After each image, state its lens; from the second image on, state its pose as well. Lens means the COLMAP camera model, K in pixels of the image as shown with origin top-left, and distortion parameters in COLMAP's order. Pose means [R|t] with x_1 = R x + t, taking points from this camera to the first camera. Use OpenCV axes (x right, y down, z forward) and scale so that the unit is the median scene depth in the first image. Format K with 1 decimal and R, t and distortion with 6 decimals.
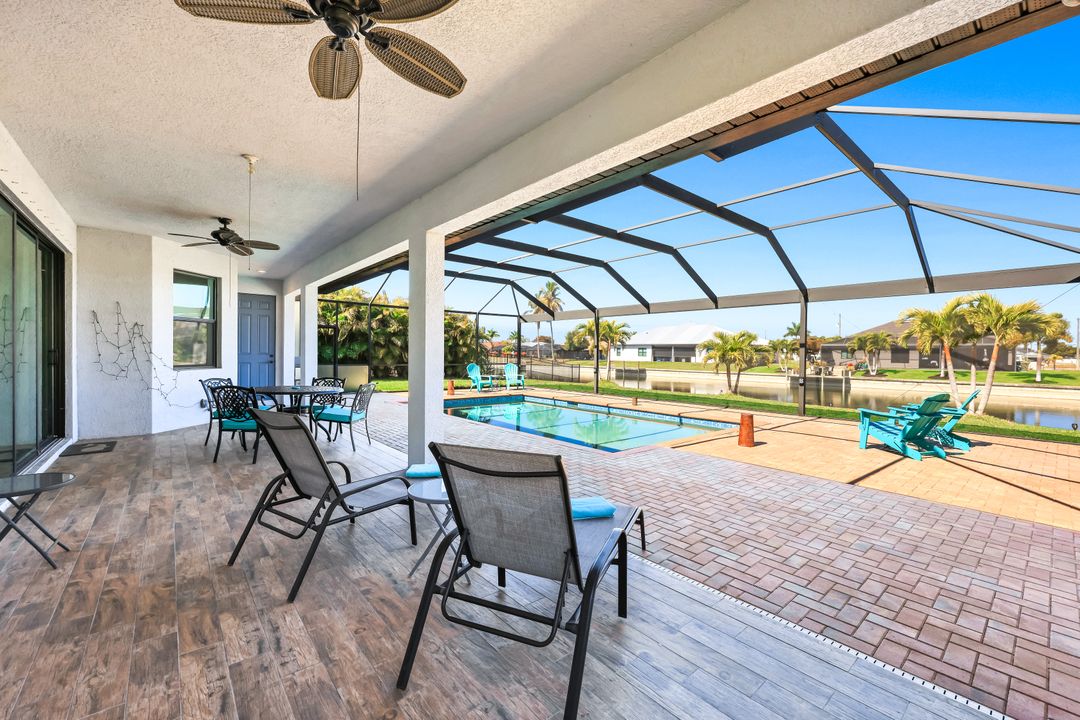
lens RADIAL K [[440.6, 0, 538.0], [0, 440.6, 356.3], [0, 0, 1]] dist [0.002838, -0.000857]
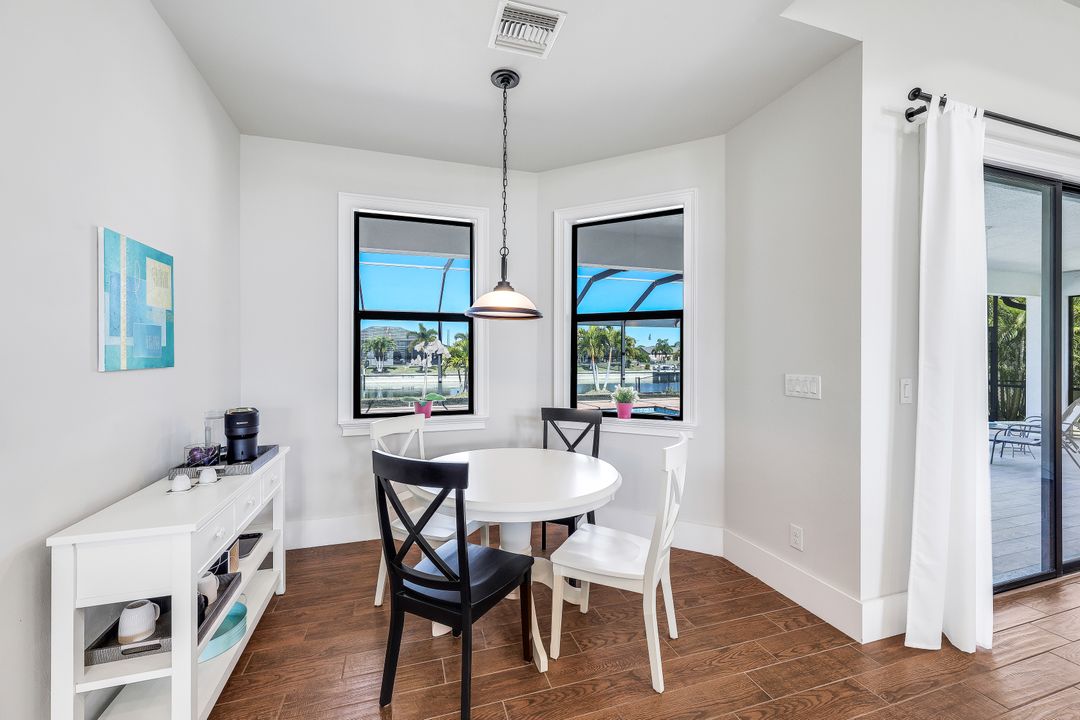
lens RADIAL K [[437.1, 0, 537.6], [0, 437.1, 356.5], [0, 0, 1]] dist [-0.002117, 0.000020]
pose [[0.386334, -0.013350, 0.922262, -0.440059], [0.009855, 0.999898, 0.010345, -0.017298], [-0.922306, 0.005093, 0.386426, 0.339225]]
